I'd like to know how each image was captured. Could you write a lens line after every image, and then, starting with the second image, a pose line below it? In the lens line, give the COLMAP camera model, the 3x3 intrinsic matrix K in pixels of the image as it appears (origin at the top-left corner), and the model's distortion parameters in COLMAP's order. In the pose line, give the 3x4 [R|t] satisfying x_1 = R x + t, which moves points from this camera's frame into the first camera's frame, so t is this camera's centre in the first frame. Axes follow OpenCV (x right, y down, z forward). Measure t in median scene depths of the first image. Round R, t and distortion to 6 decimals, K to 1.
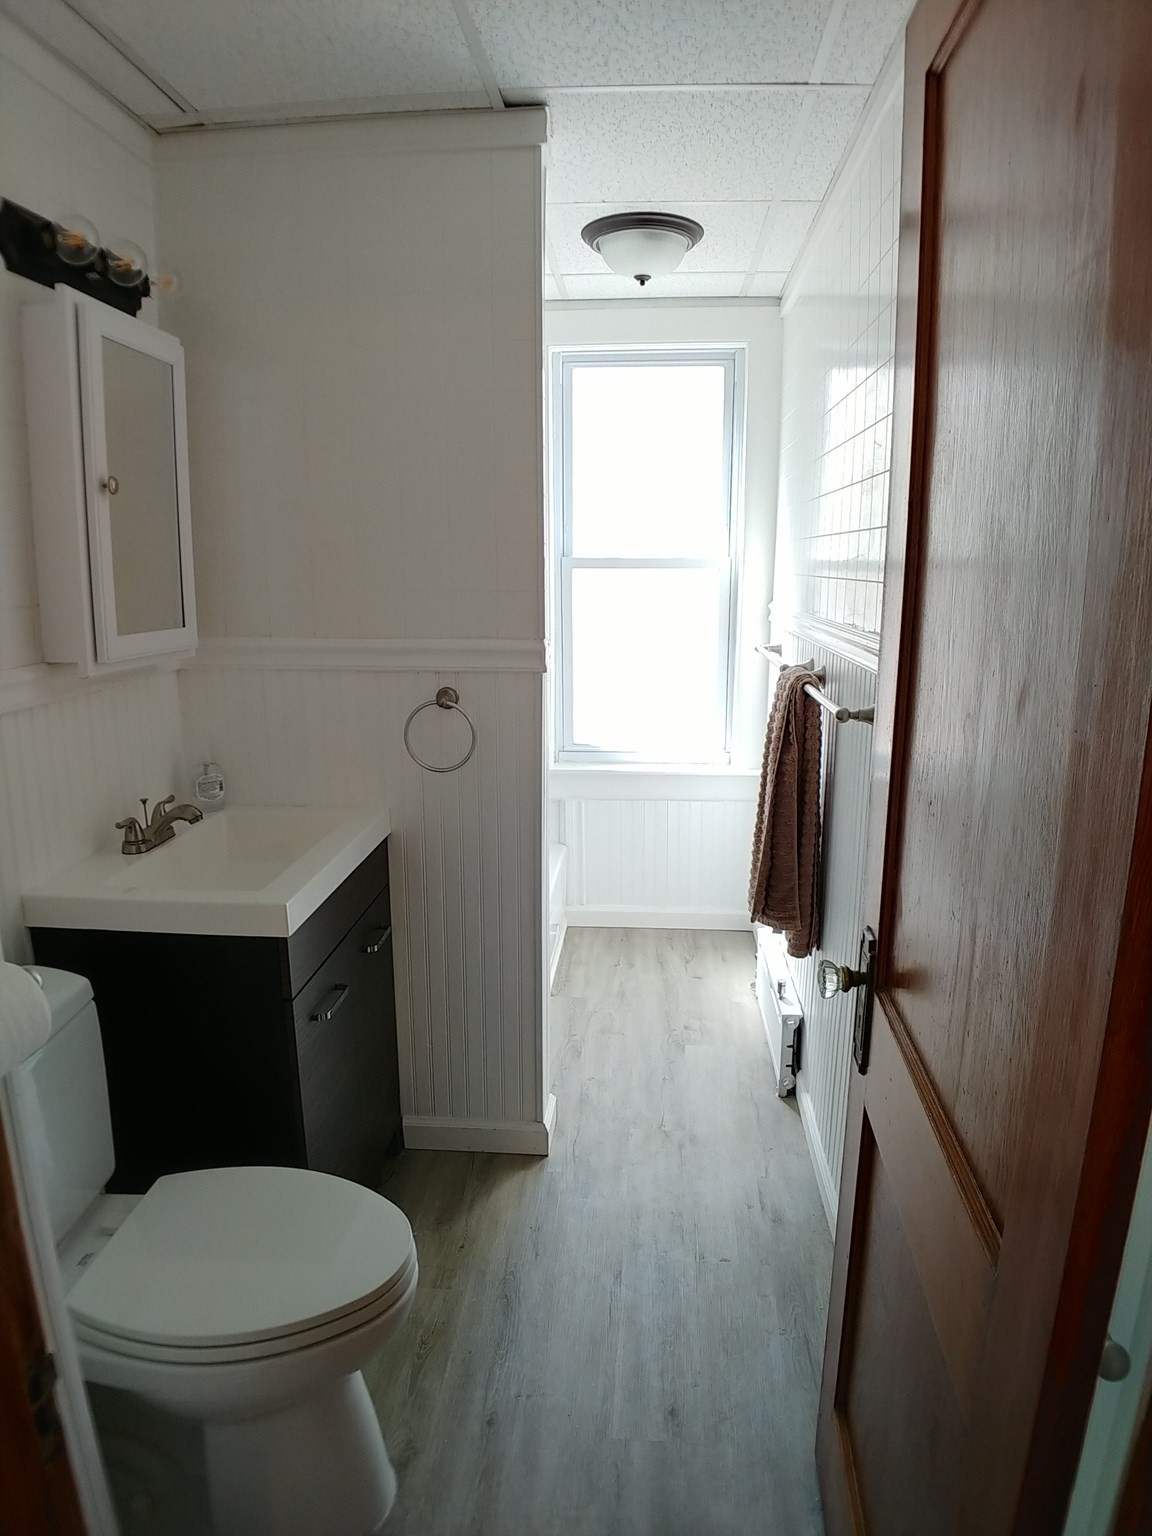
lens RADIAL K [[940.7, 0, 576.0], [0, 940.7, 768.0], [0, 0, 1]] dist [-0.078933, -0.002514]
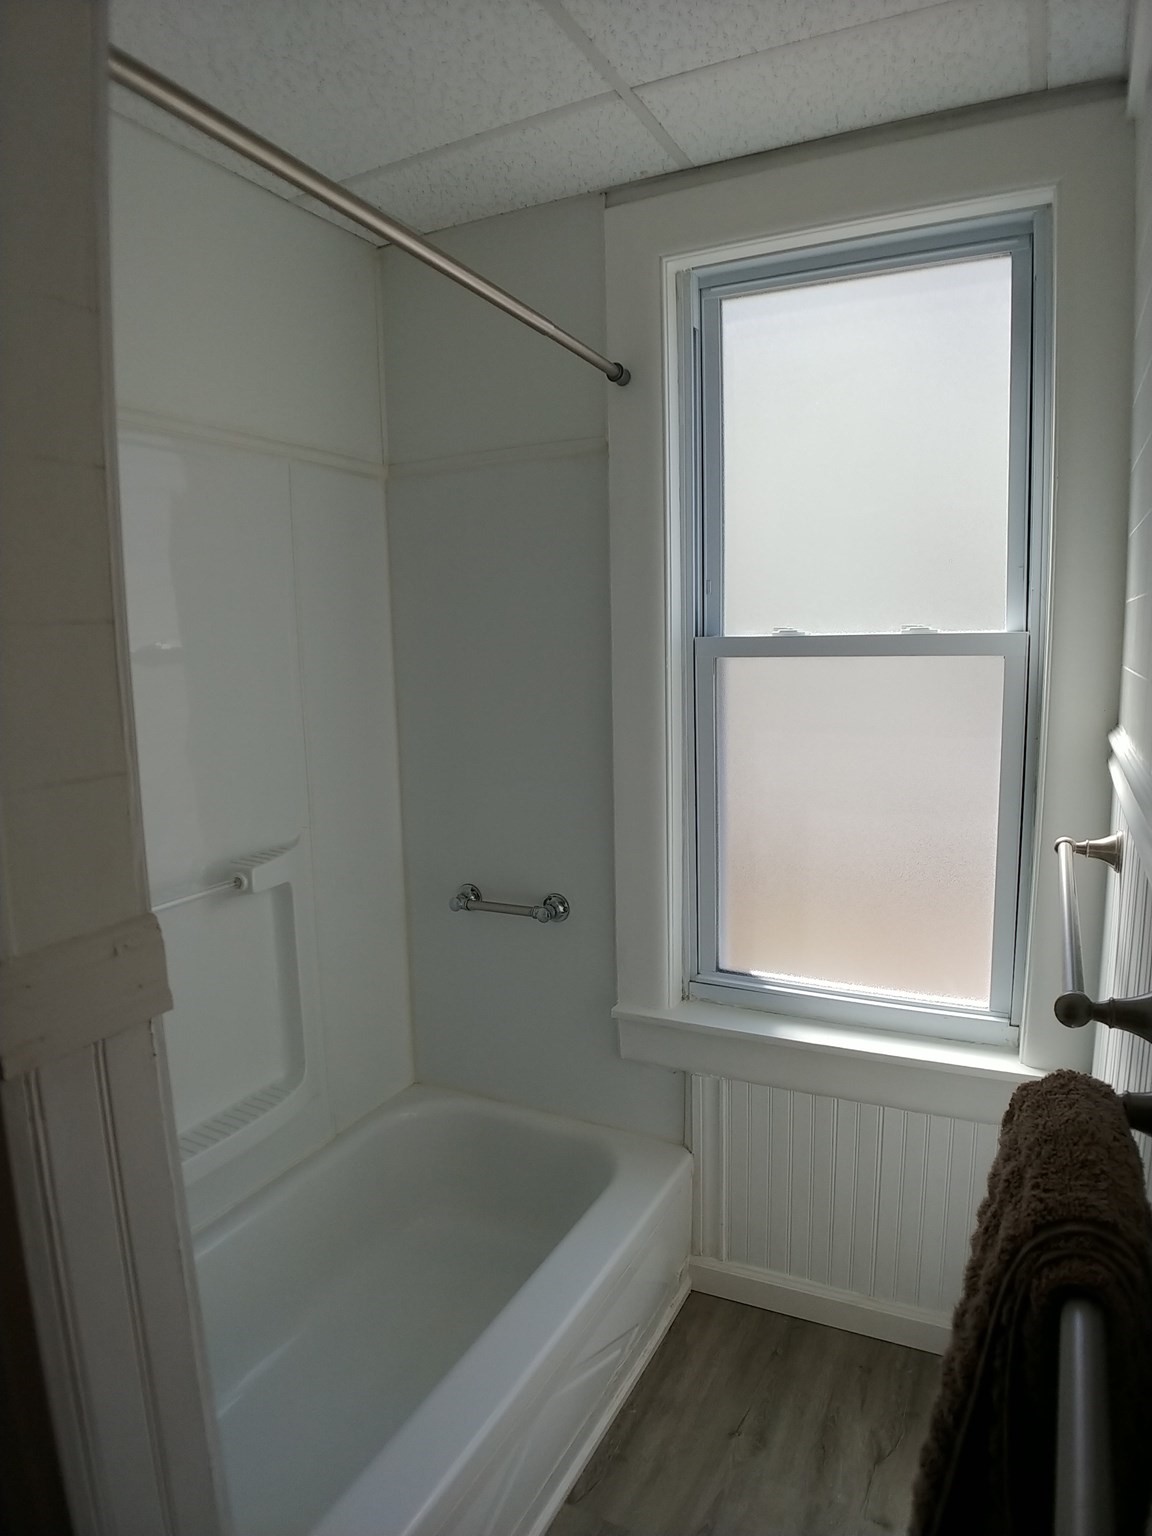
lens RADIAL K [[940.7, 0, 576.0], [0, 940.7, 768.0], [0, 0, 1]] dist [-0.078933, -0.002514]
pose [[0.921889, 0.033345, -0.386016, 0.135095], [-0.060343, 0.996489, -0.058032, -0.112257], [0.382725, 0.076792, 0.920665, 0.471893]]
